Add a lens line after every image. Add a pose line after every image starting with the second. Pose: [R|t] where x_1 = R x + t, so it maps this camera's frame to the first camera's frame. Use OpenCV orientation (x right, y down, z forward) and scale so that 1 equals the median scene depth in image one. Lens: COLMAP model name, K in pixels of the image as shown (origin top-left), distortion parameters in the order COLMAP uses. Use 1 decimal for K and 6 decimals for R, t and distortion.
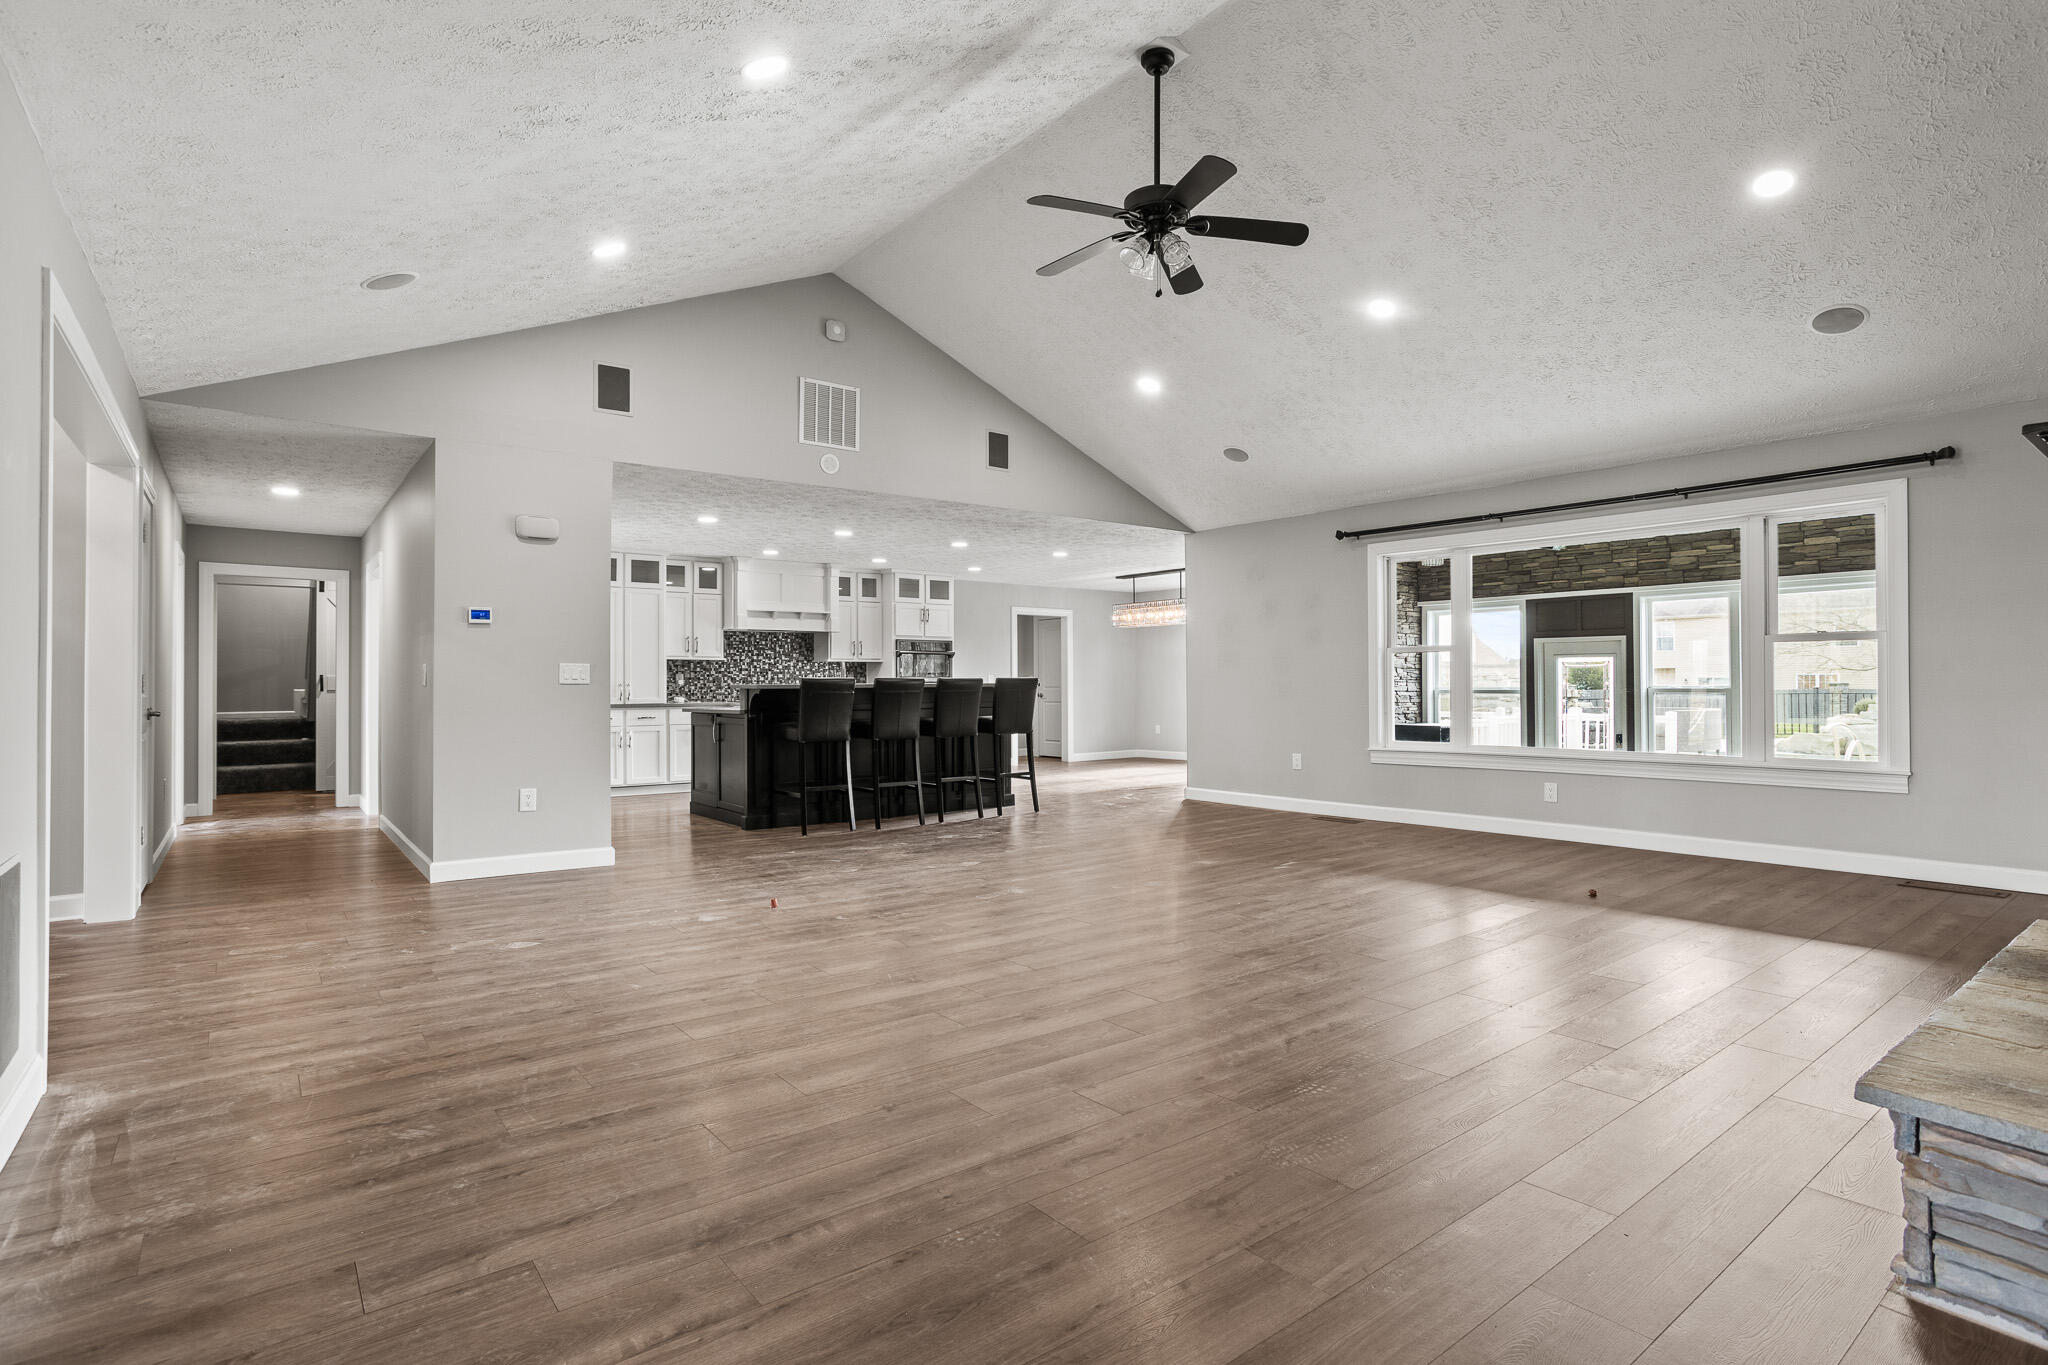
lens RADIAL K [[1033.2, 0, 1002.9], [0, 1033.2, 691.9], [0, 0, 1]] dist [-0.025836, 0.011431]
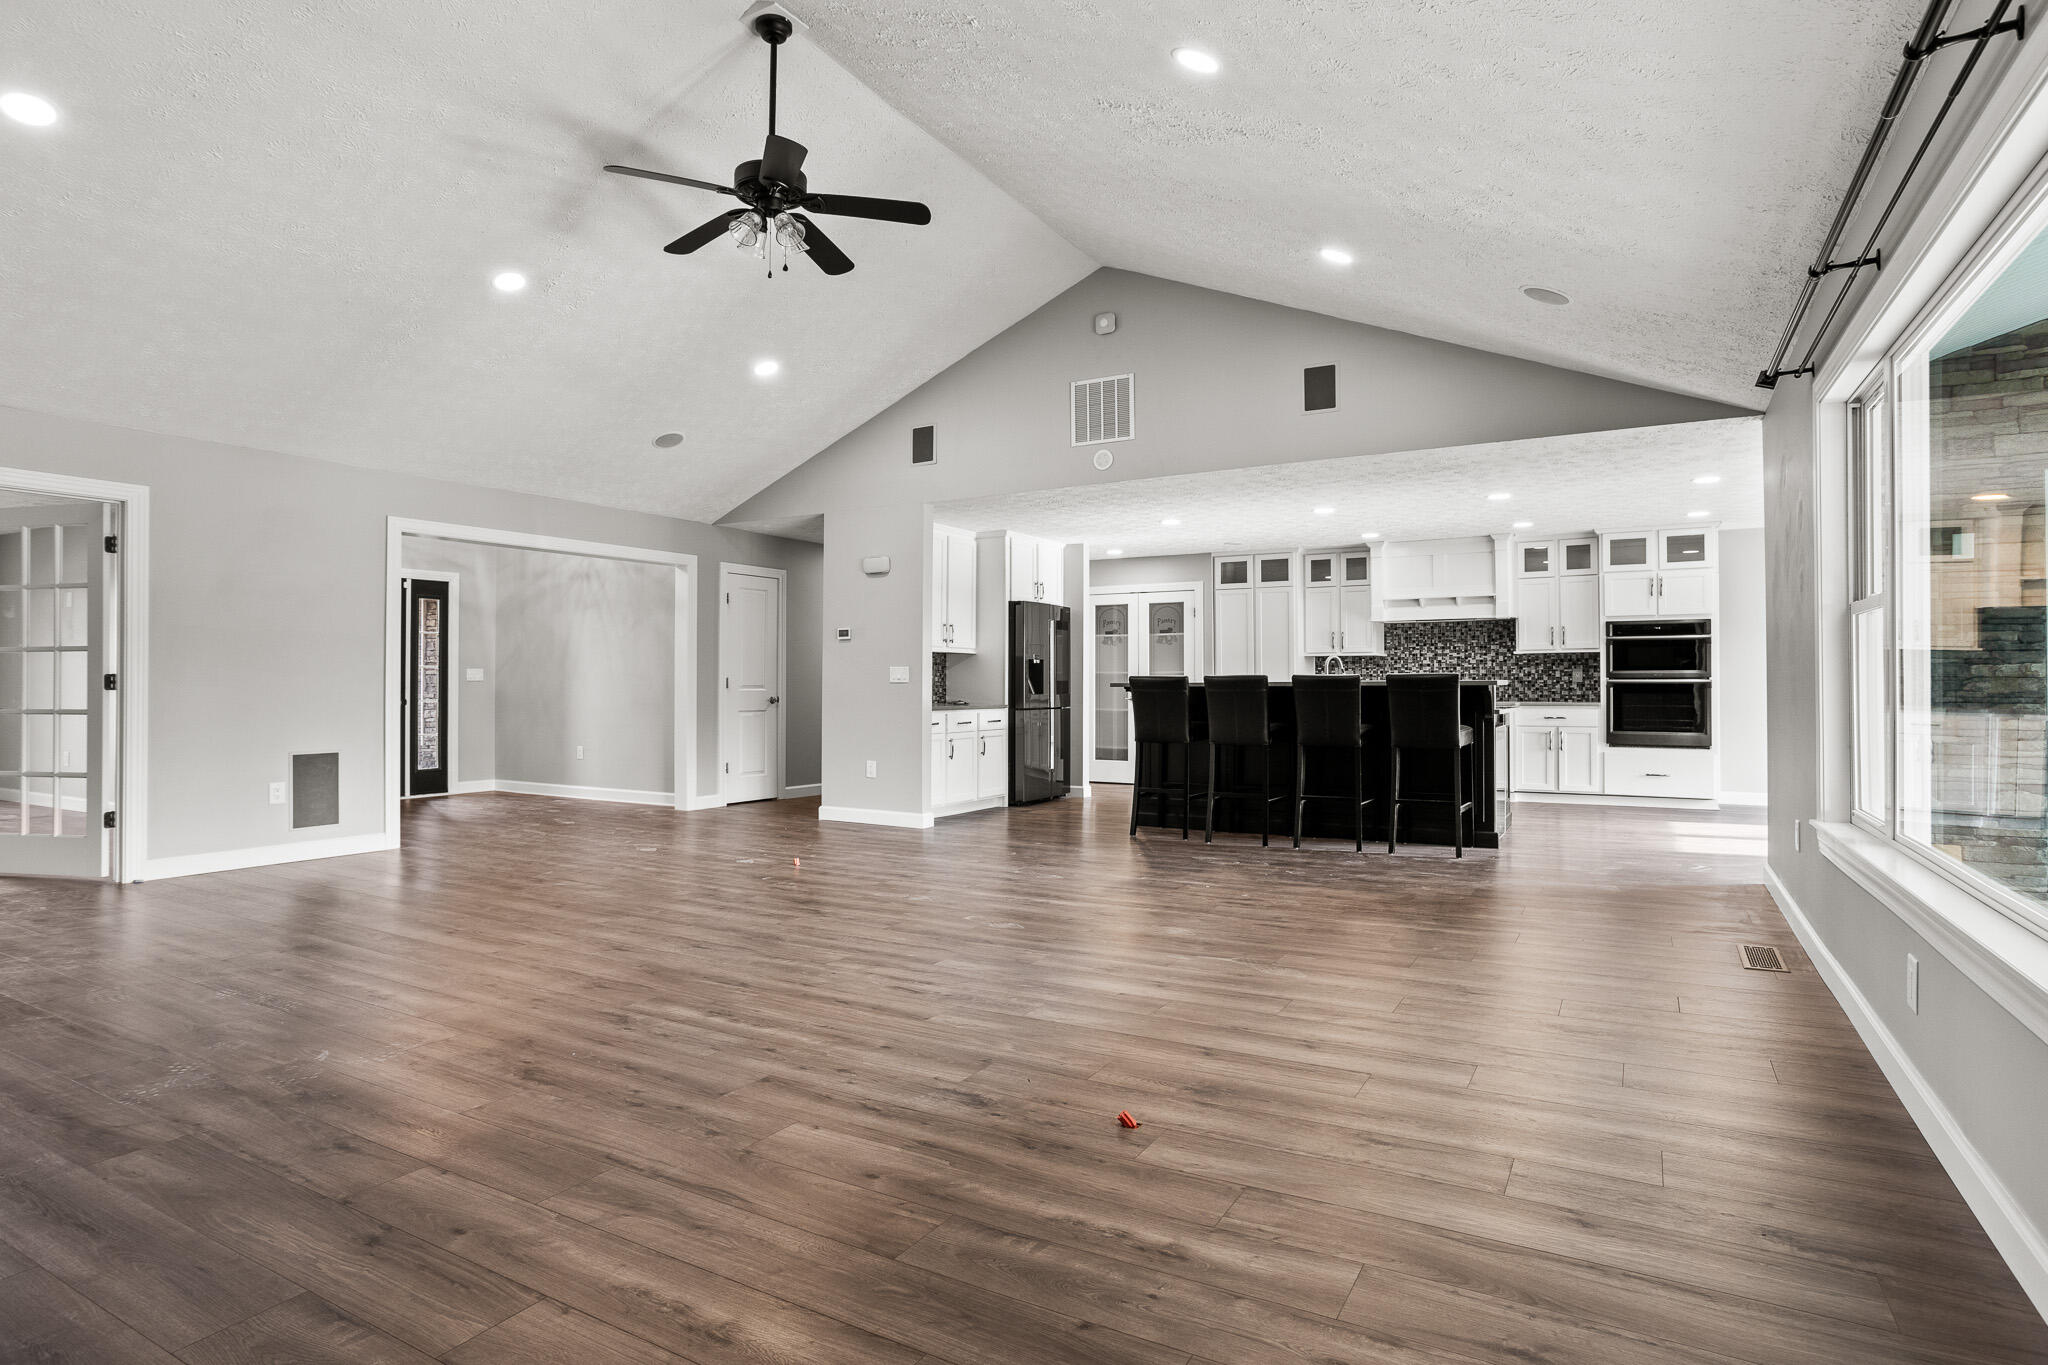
lens RADIAL K [[1012.0, 0, 951.8], [0, 1012.0, 659.6], [0, 0, 1]] dist [-0.040832, 0.015586]
pose [[0.330916, -0.022712, -0.943387, 0.742458], [-0.005717, 0.999644, -0.026072, -0.003882], [0.943643, 0.014021, 0.330669, 0.589405]]
